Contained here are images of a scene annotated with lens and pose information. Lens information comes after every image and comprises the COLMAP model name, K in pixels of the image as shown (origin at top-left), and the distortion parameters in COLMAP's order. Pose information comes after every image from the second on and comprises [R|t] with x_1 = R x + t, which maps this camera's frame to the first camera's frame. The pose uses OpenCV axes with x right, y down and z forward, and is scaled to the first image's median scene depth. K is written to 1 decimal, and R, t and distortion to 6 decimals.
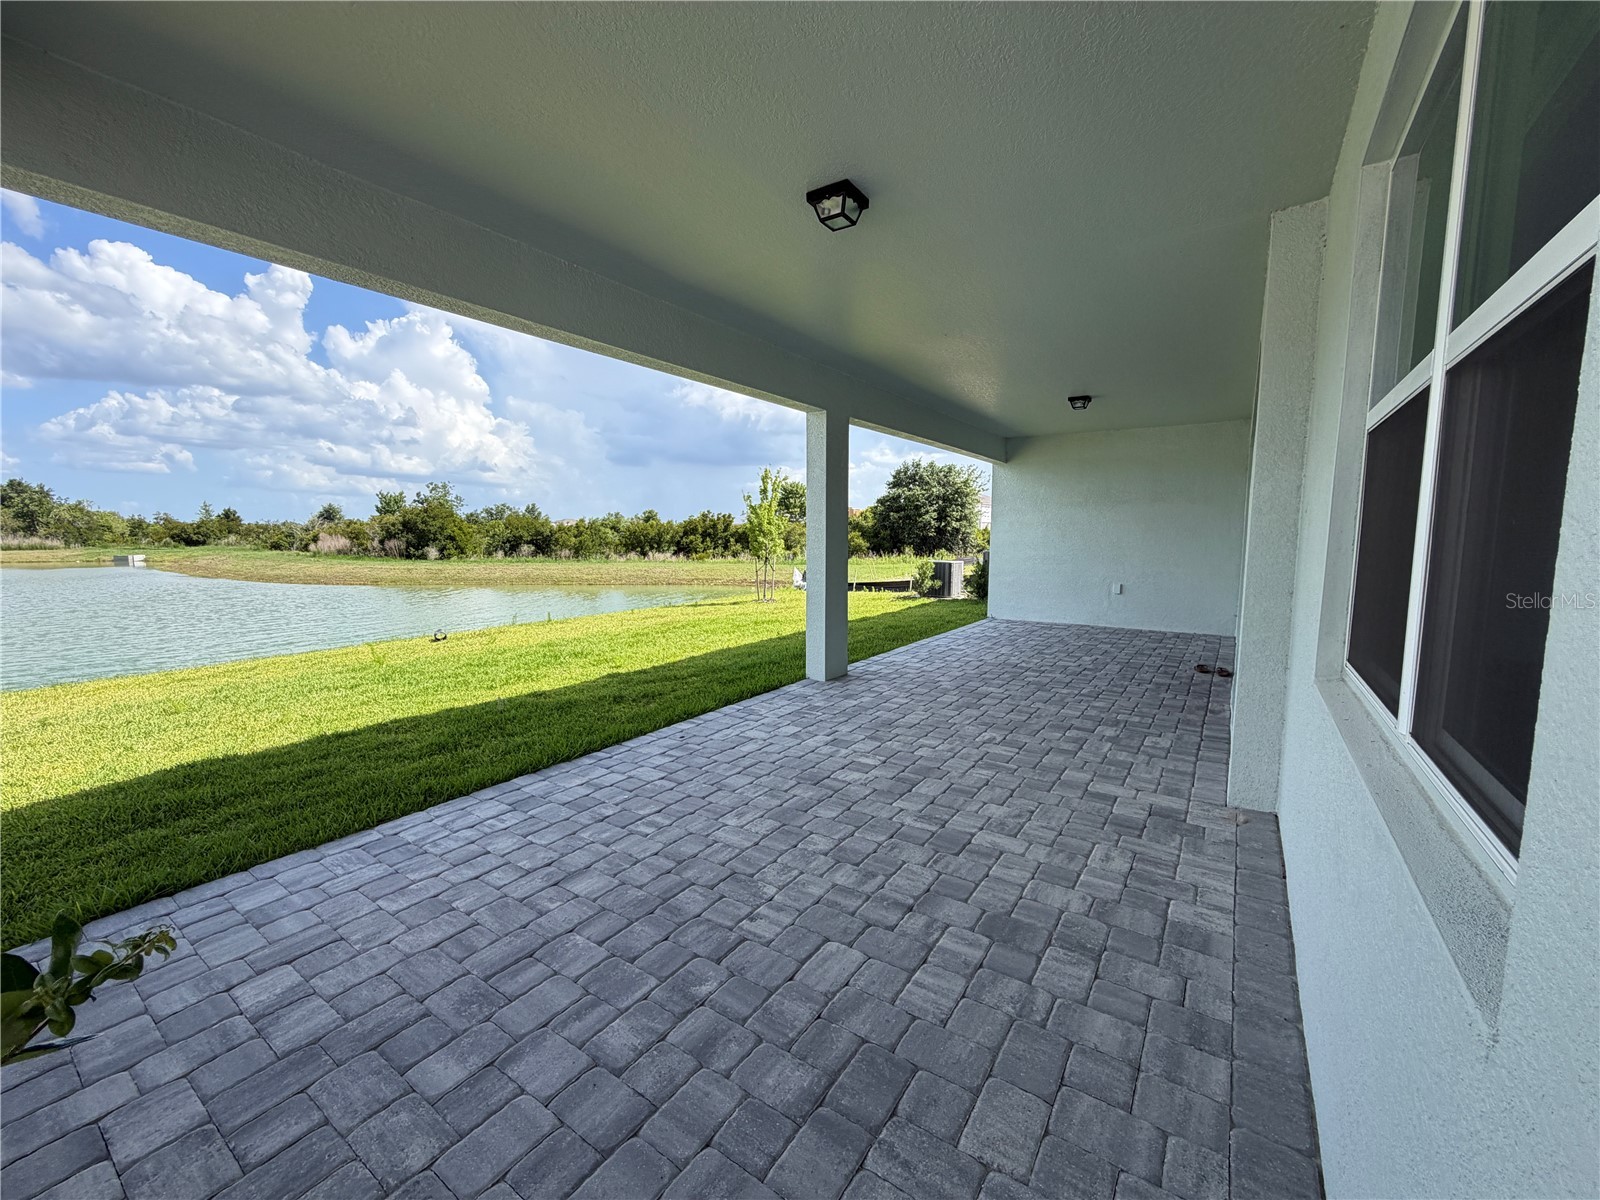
lens RADIAL K [[641.6, 0, 797.2], [0, 641.6, 597.0], [0, 0, 1]] dist [0.000281, -0.000271]
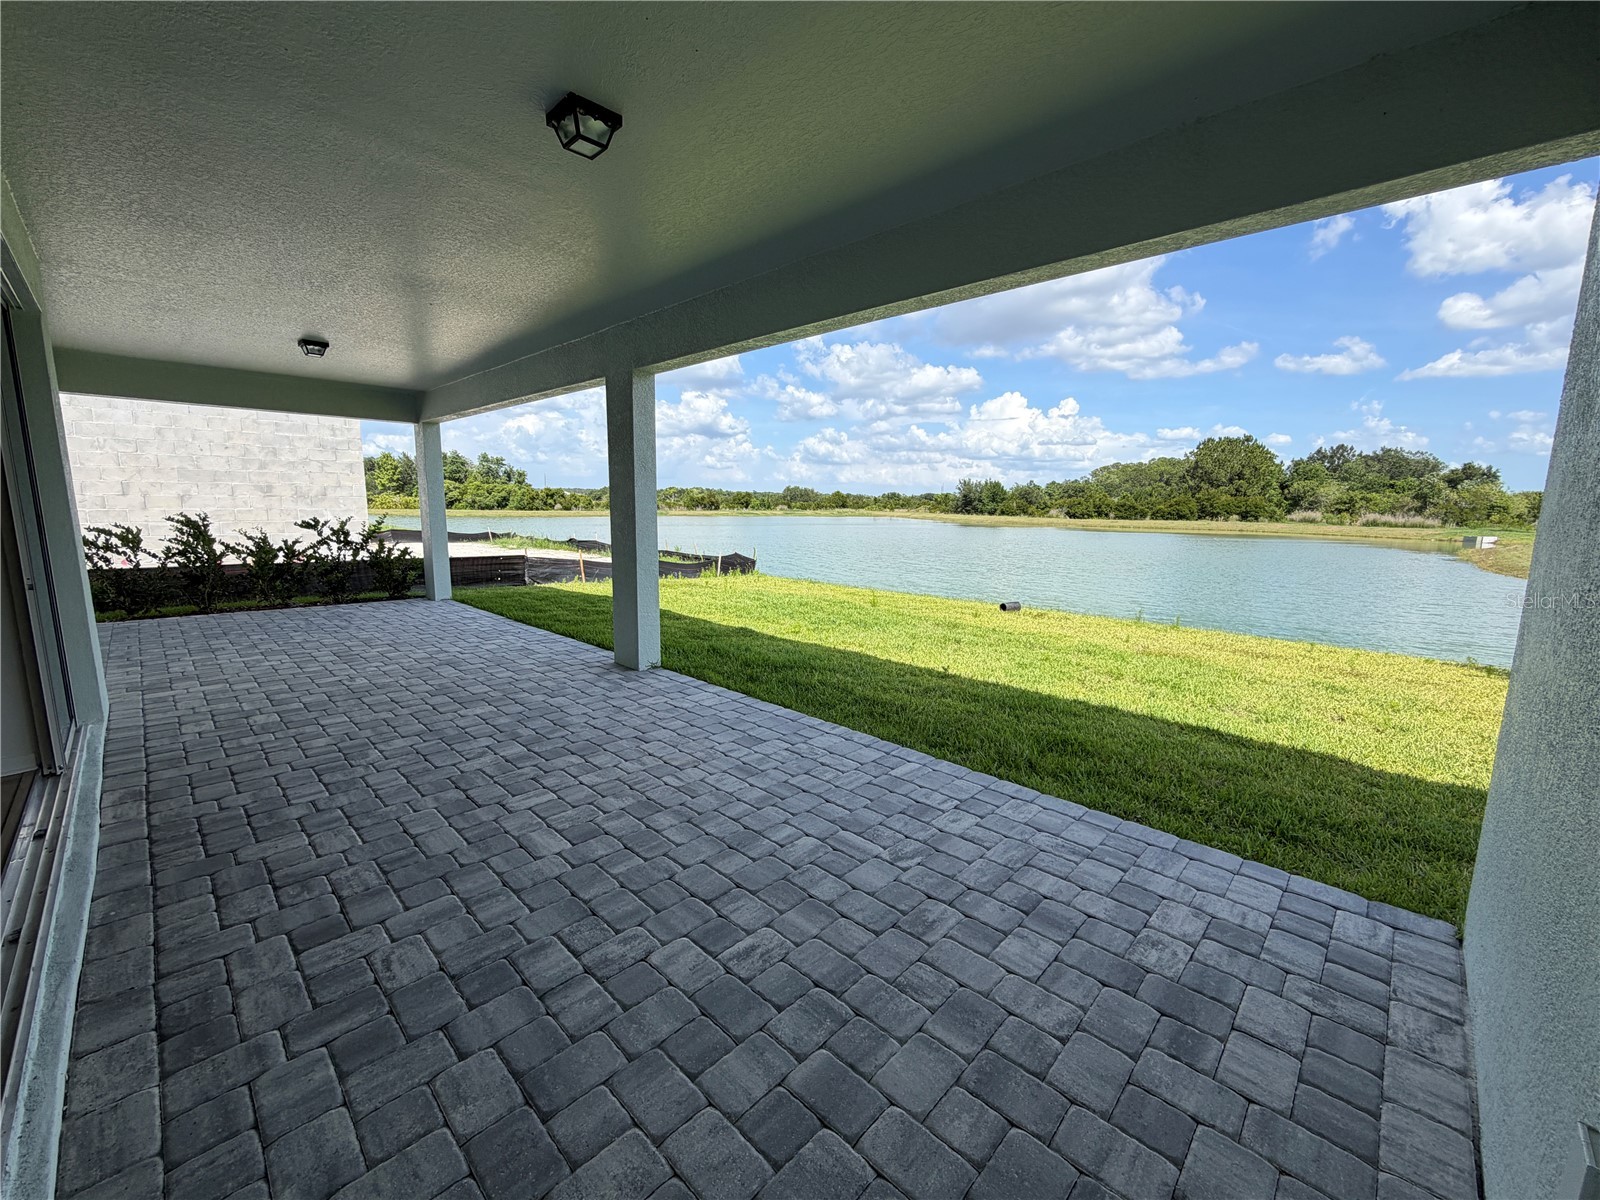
lens RADIAL K [[641.6, 0, 796.7], [0, 641.6, 601.3], [0, 0, 1]] dist [0.000281, -0.000271]
pose [[-0.171214, 0.145228, -0.974472, 1.039046], [-0.110261, 0.980038, 0.165430, -0.166228], [0.979045, 0.135770, -0.151783, 1.578898]]
